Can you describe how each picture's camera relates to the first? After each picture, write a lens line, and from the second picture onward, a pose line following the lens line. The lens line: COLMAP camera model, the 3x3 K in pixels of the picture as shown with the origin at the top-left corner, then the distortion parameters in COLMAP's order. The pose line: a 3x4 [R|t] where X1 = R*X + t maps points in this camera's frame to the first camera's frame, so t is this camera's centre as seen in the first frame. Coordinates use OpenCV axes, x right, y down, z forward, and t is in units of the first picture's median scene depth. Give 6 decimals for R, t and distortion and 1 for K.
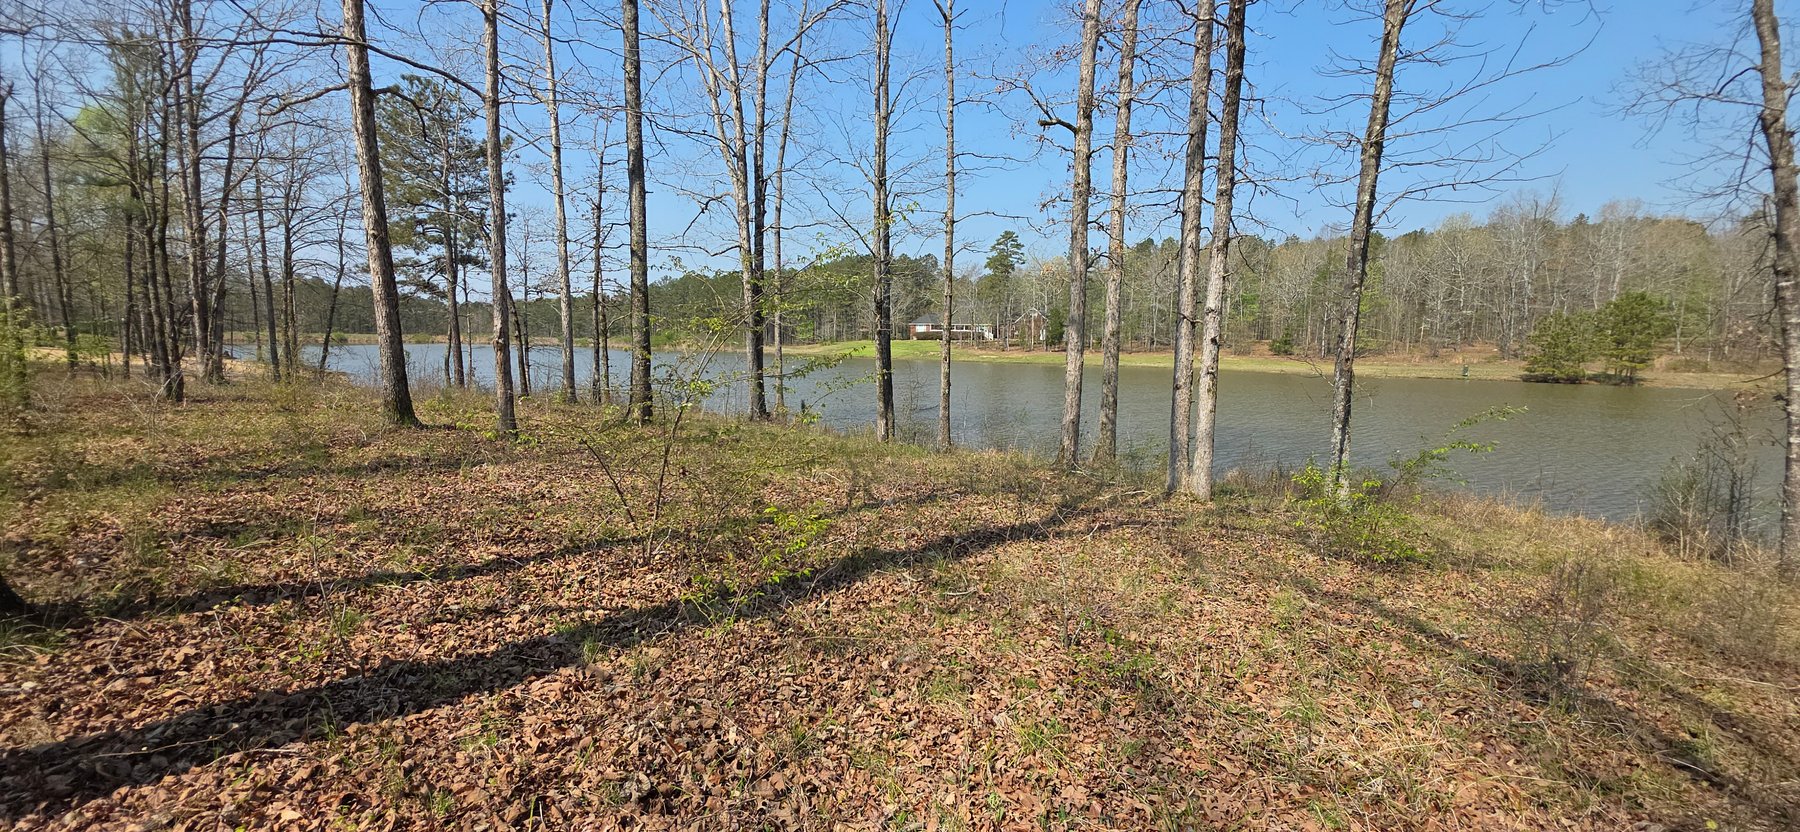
lens RADIAL K [[716.3, 0, 894.6], [0, 716.3, 412.0], [0, 0, 1]] dist [0.013888, -0.007922]
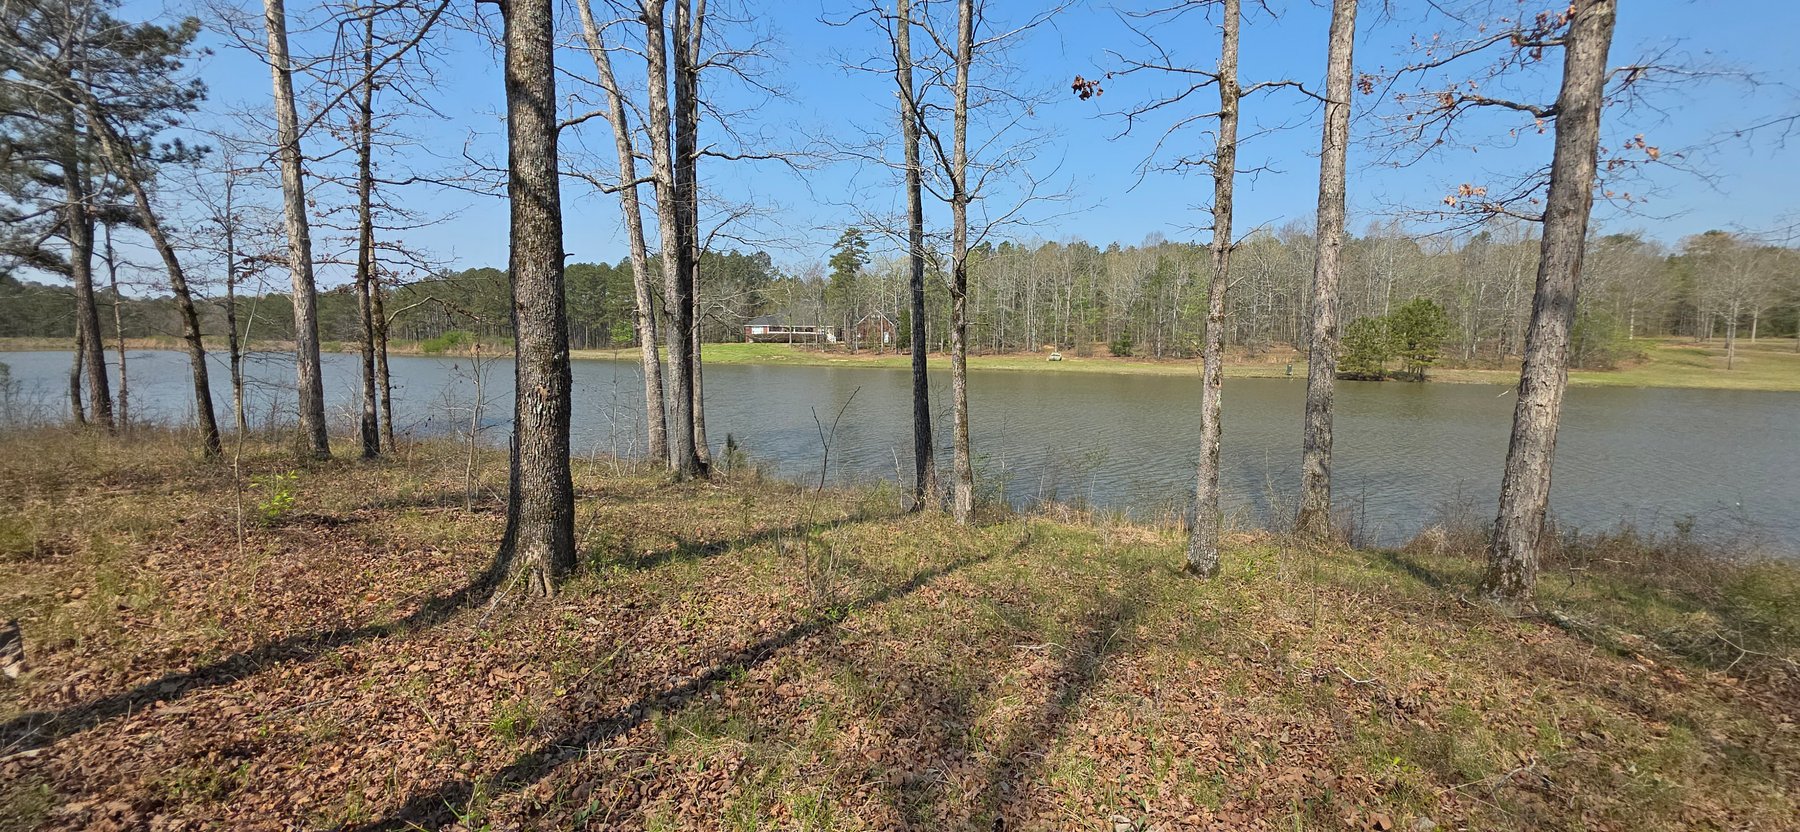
lens RADIAL K [[716.3, 0, 894.6], [0, 716.3, 412.0], [0, 0, 1]] dist [0.013888, -0.007922]
pose [[0.968312, -0.026588, 0.248323, -0.049595], [0.027529, 0.999621, -0.000320, -0.011166], [-0.248220, 0.007146, 0.968677, 0.111049]]
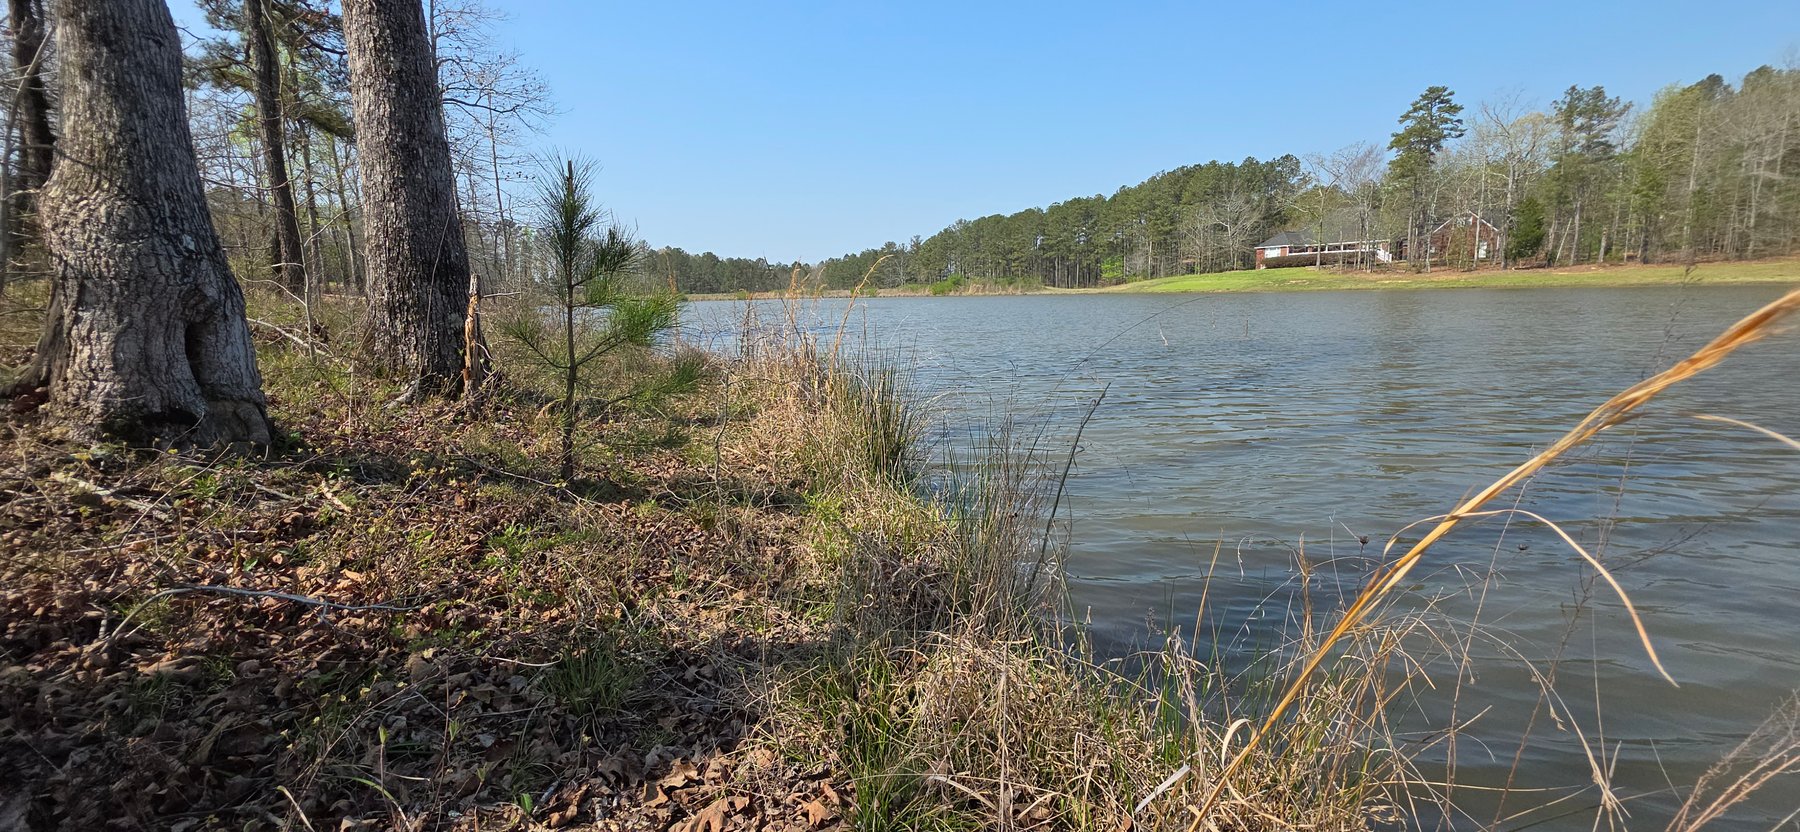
lens RADIAL K [[716.3, 0, 894.6], [0, 716.3, 412.0], [0, 0, 1]] dist [0.013888, -0.007922]
pose [[0.910023, 0.031298, -0.413374, -0.012544], [-0.005646, 0.997989, 0.063133, 0.004019], [0.414519, -0.055119, 0.908370, 0.315327]]
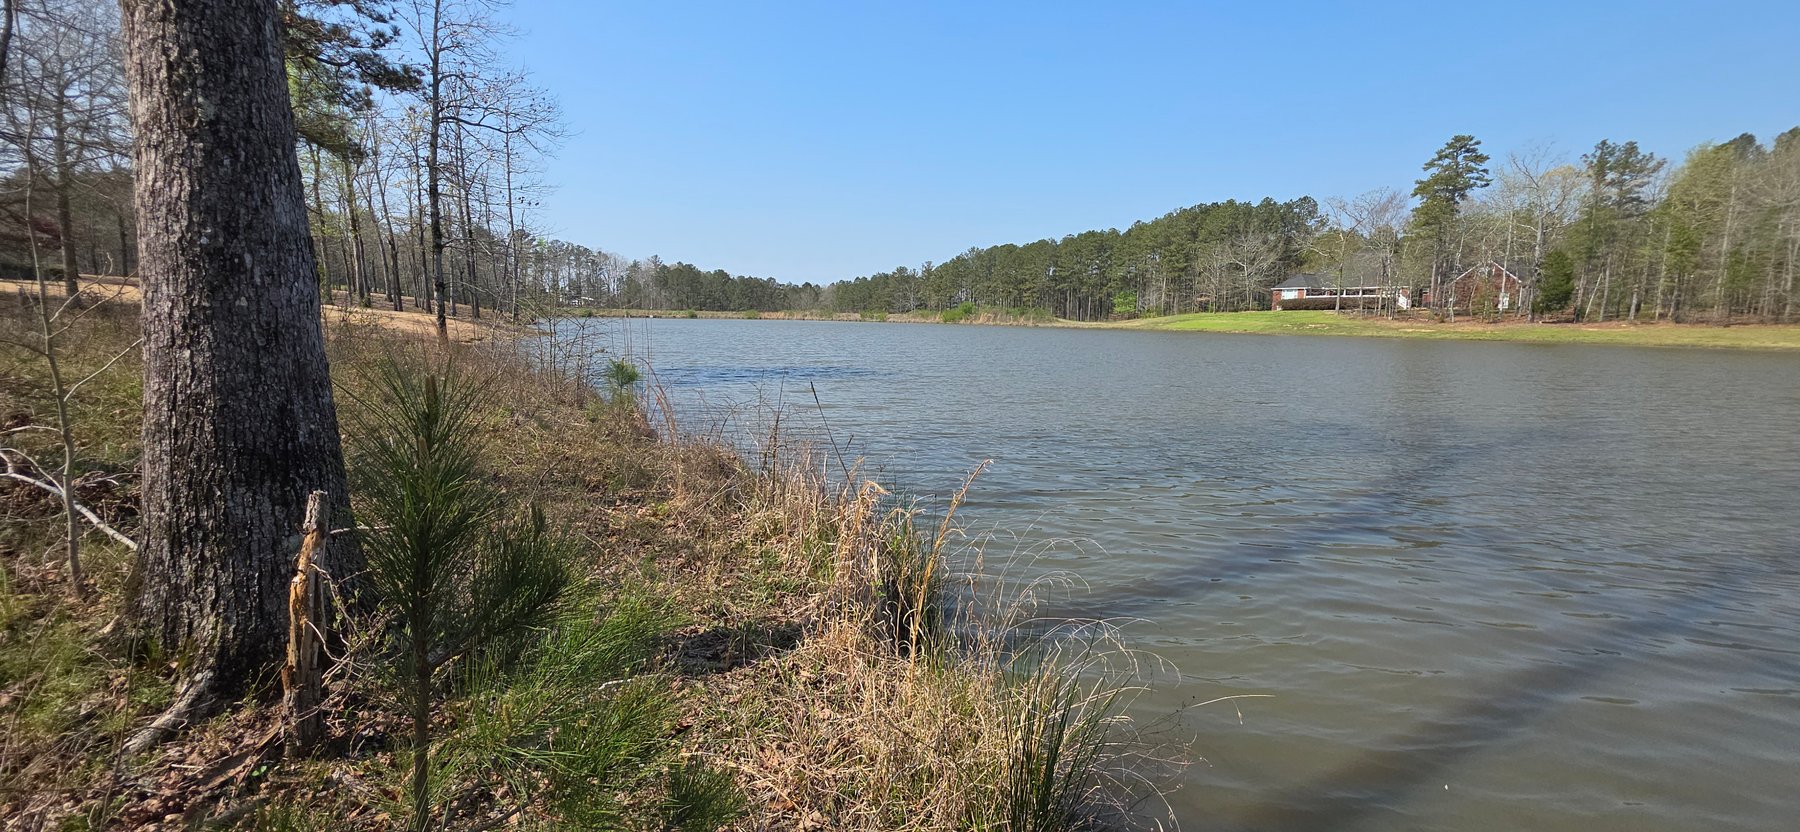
lens RADIAL K [[716.3, 0, 894.6], [0, 716.3, 412.0], [0, 0, 1]] dist [0.013888, -0.007922]
pose [[0.906121, 0.054570, -0.419483, -0.027482], [-0.045118, 0.998455, 0.032428, -0.006289], [0.420605, -0.010458, 0.907184, 0.332161]]
